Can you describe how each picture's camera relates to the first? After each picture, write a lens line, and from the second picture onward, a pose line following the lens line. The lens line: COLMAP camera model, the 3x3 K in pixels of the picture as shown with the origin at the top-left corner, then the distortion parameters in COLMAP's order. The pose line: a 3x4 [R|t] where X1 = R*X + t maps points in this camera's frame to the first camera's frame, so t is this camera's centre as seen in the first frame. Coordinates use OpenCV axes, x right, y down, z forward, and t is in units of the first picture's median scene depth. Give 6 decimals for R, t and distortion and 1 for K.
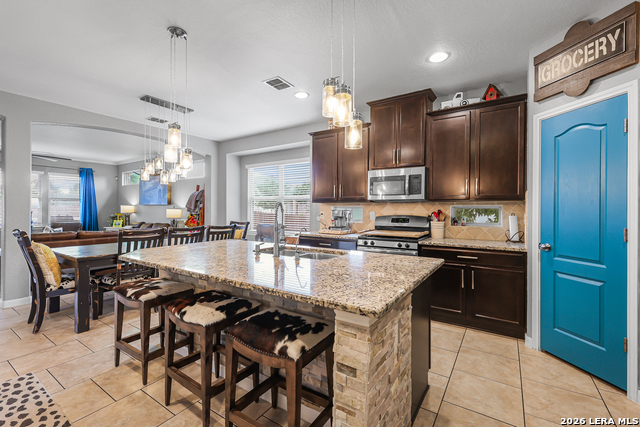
lens RADIAL K [[280.2, 0, 320.7], [0, 280.2, 210.0], [0, 0, 1]] dist [0.003370, 0.000056]
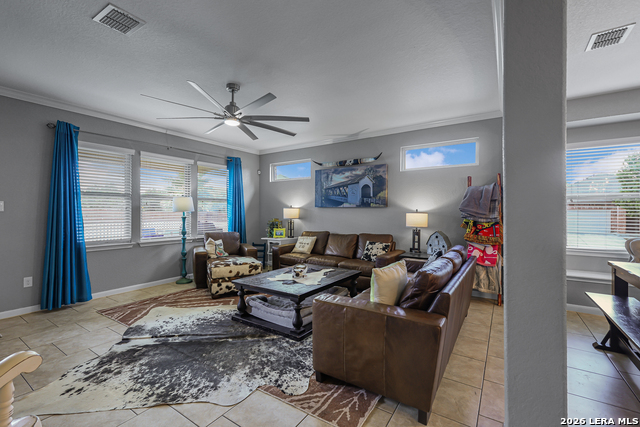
lens RADIAL K [[280.2, 0, 326.9], [0, 280.2, 211.9], [0, 0, 1]] dist [0.003370, 0.000056]
pose [[0.999969, -0.001451, 0.007696, -1.582810], [0.001473, 0.999995, -0.002831, -0.012166], [-0.007692, 0.002842, 0.999966, 0.718415]]
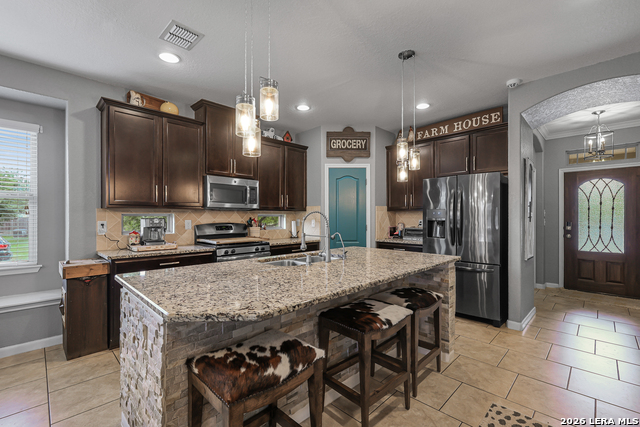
lens RADIAL K [[280.2, 0, 325.1], [0, 280.2, 218.8], [0, 0, 1]] dist [0.003370, 0.000056]
pose [[0.191205, -0.008377, 0.981514, -0.783387], [0.002983, 0.999964, 0.007954, -0.003333], [-0.981546, 0.001407, 0.191223, 0.531505]]
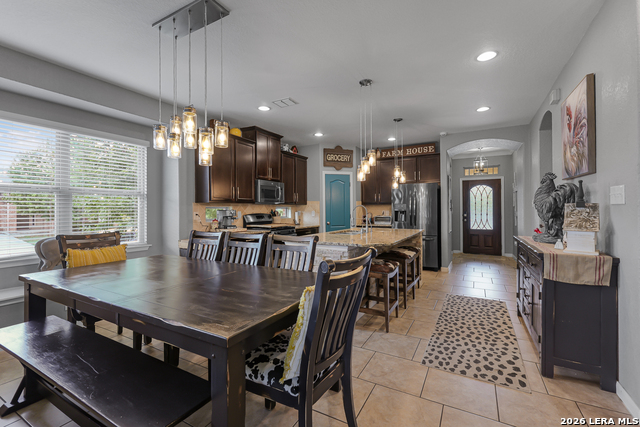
lens RADIAL K [[280.2, 0, 320.4], [0, 280.2, 207.7], [0, 0, 1]] dist [0.003370, 0.000056]
pose [[-0.078574, 0.002460, 0.996905, -1.371910], [0.006118, 0.999979, -0.001986, -0.005313], [-0.996890, 0.005943, -0.078587, 0.975098]]
